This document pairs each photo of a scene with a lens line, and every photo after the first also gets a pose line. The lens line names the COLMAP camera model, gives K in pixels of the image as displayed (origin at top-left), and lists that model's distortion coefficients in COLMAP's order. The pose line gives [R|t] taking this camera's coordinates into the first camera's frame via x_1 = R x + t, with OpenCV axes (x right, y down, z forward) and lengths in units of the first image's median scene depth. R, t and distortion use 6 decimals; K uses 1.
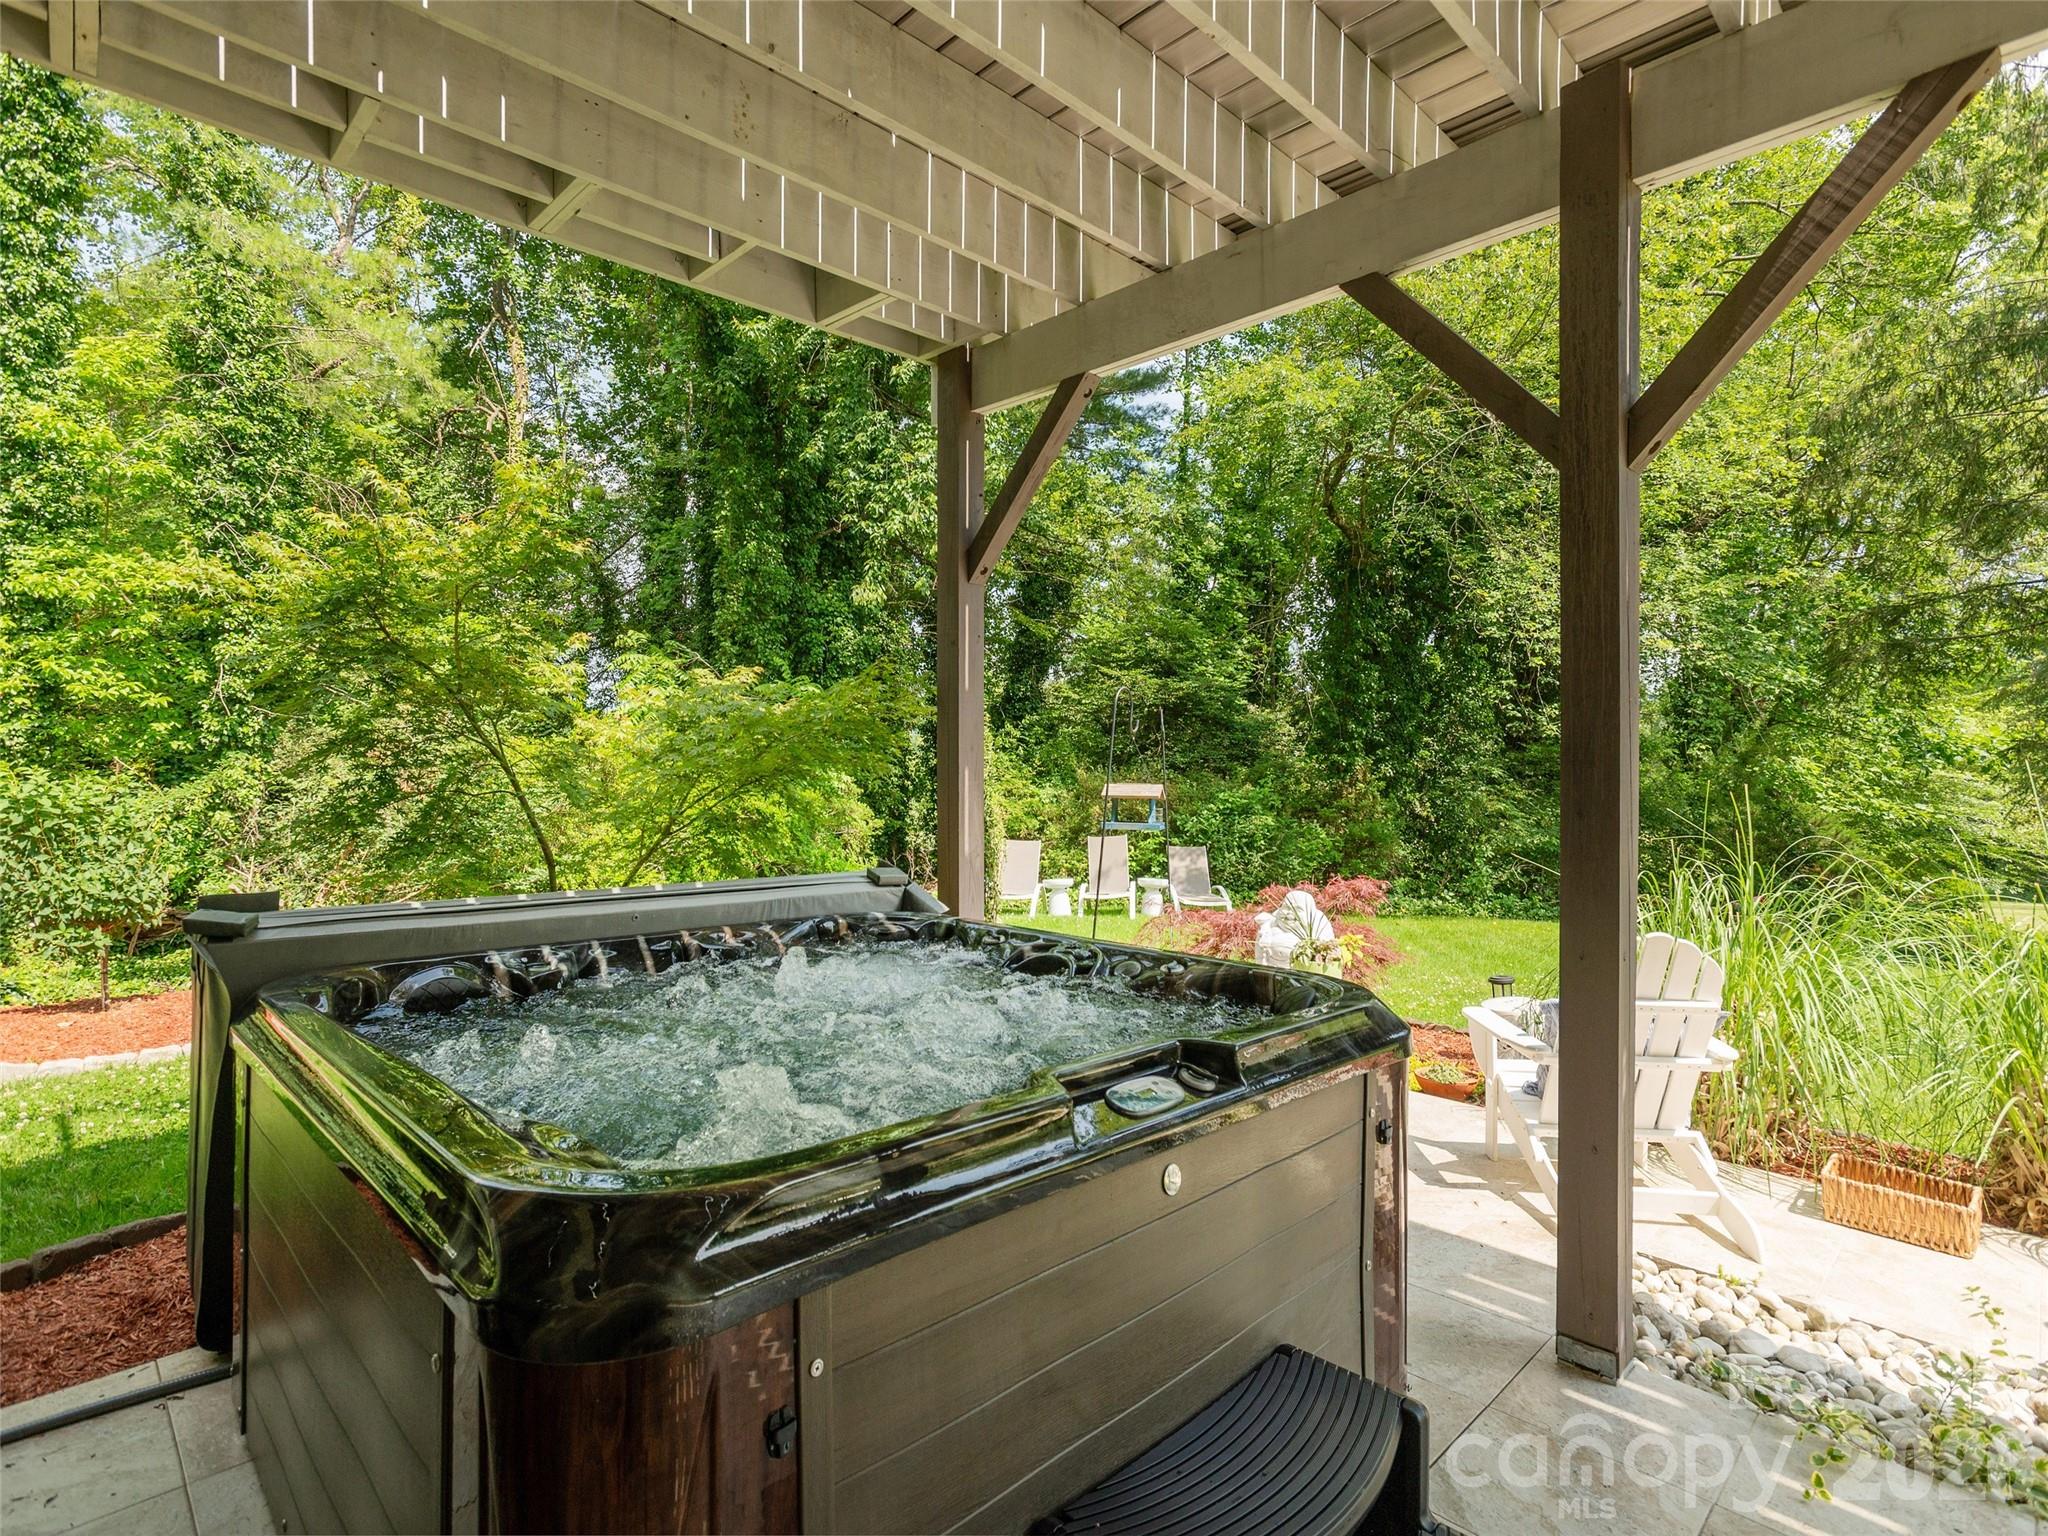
lens RADIAL K [[999.5, 0, 1024.0], [0, 999.5, 768.0], [0, 0, 1]] dist [0.000544, -0.007116]
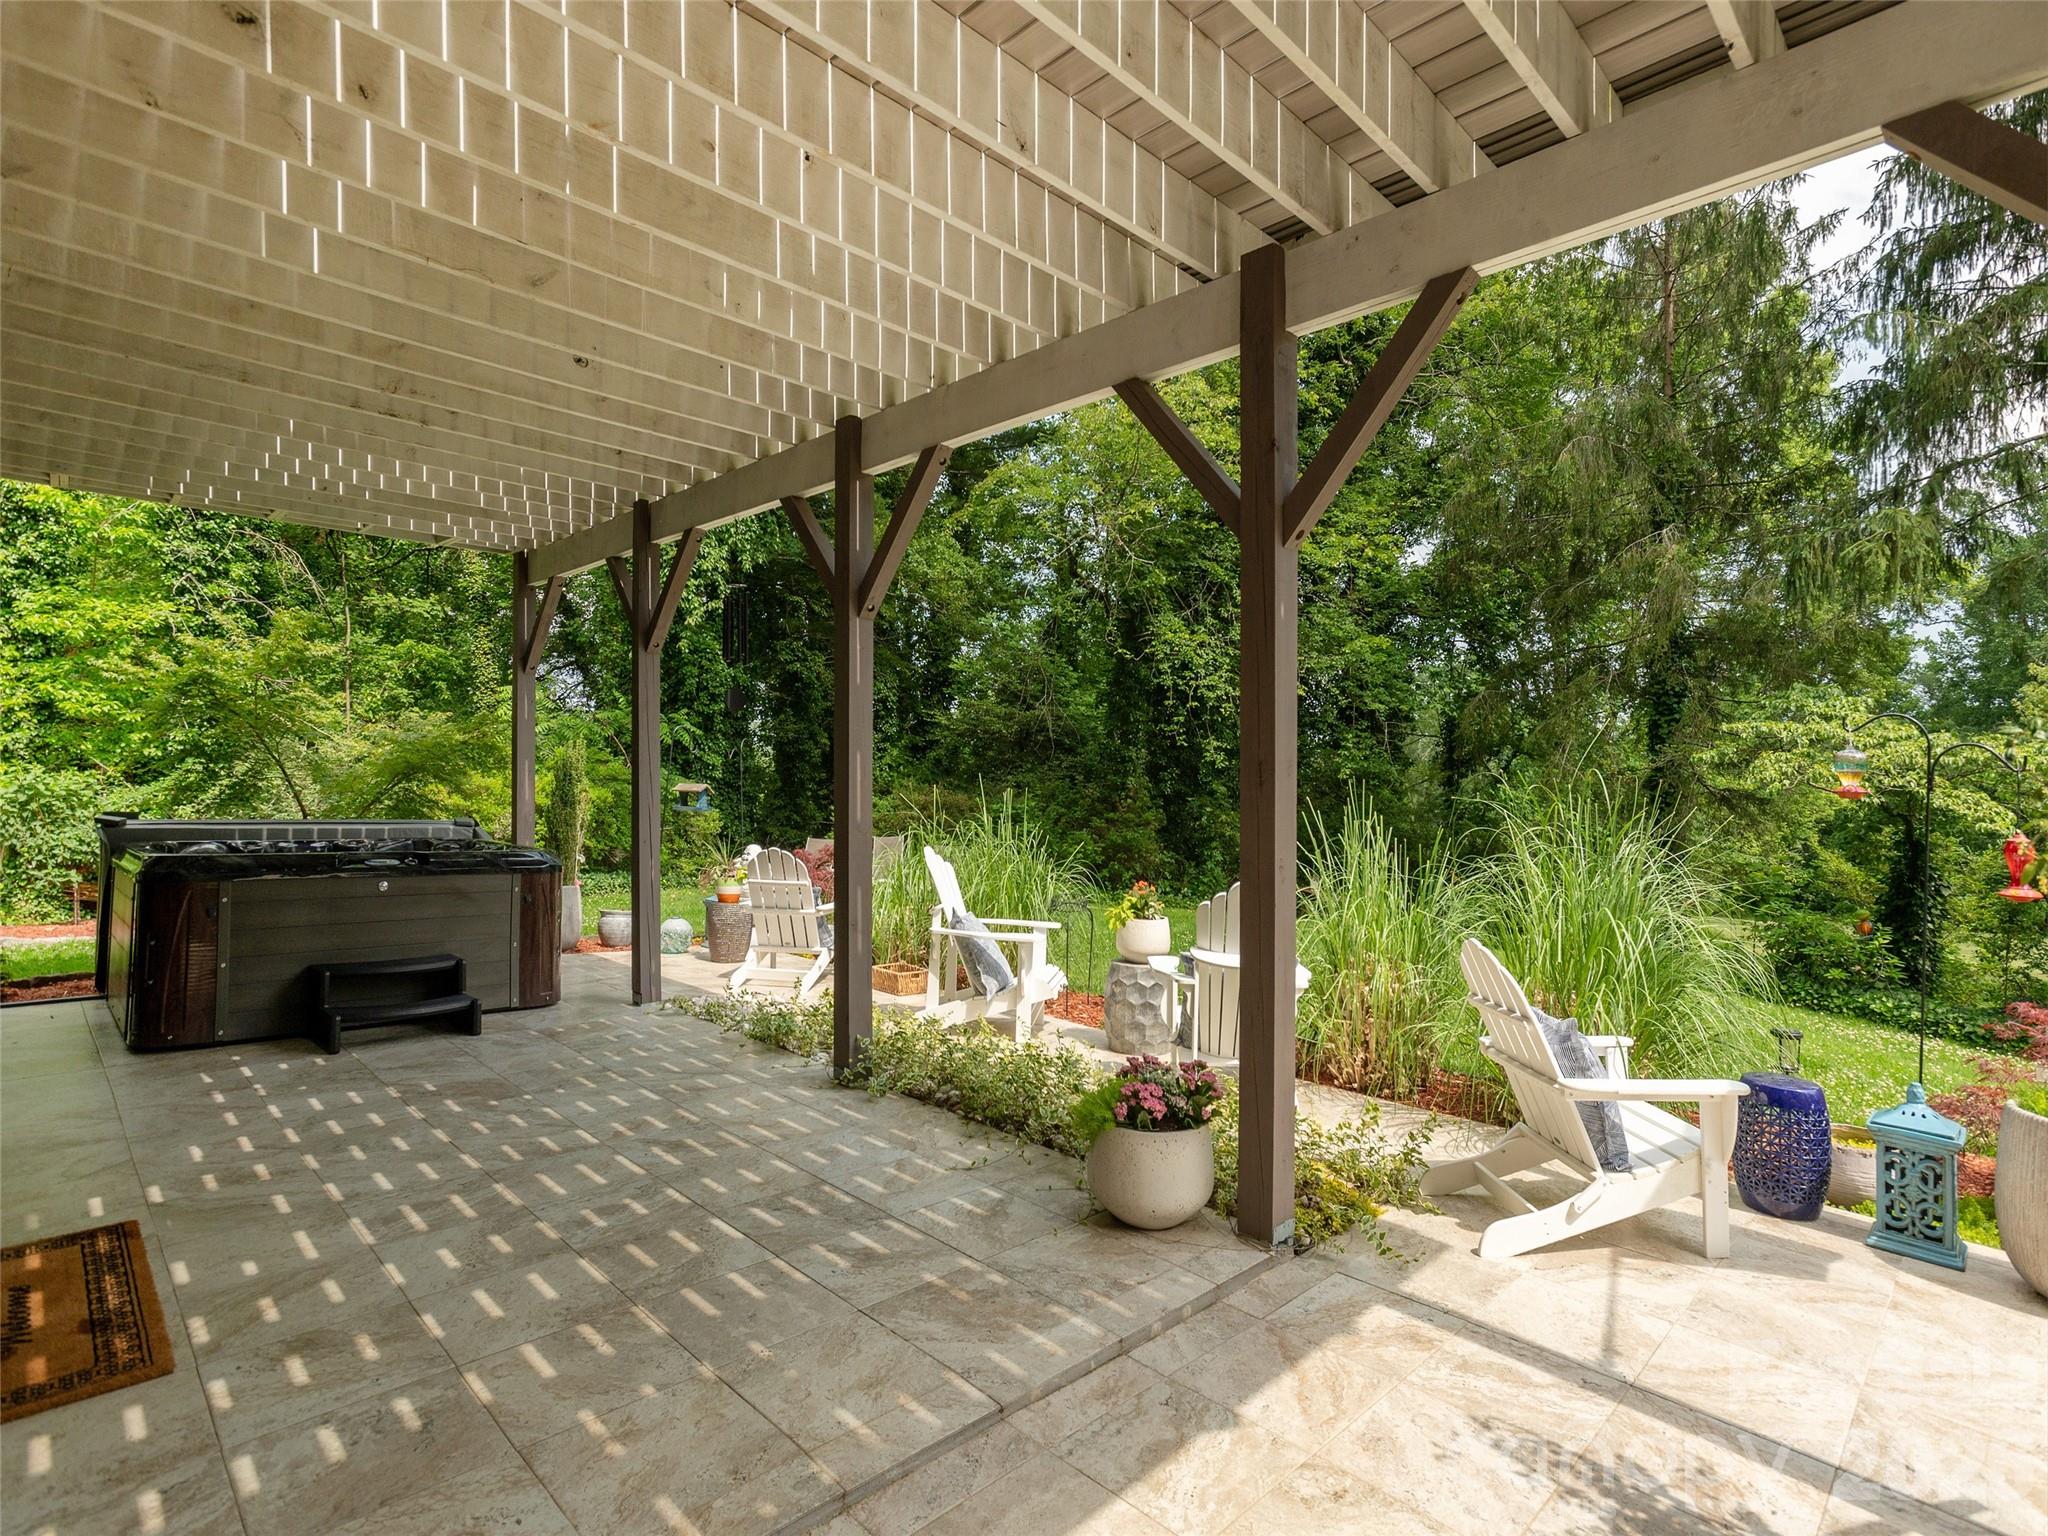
lens RADIAL K [[977.5, 0, 1019.7], [0, 977.5, 780.7], [0, 0, 1]] dist [-0.014438, -0.000671]
pose [[0.999778, 0.013645, 0.016040, 0.228292], [-0.013559, 0.999893, -0.005512, 0.005012], [-0.016114, 0.005293, 0.999856, -0.231870]]
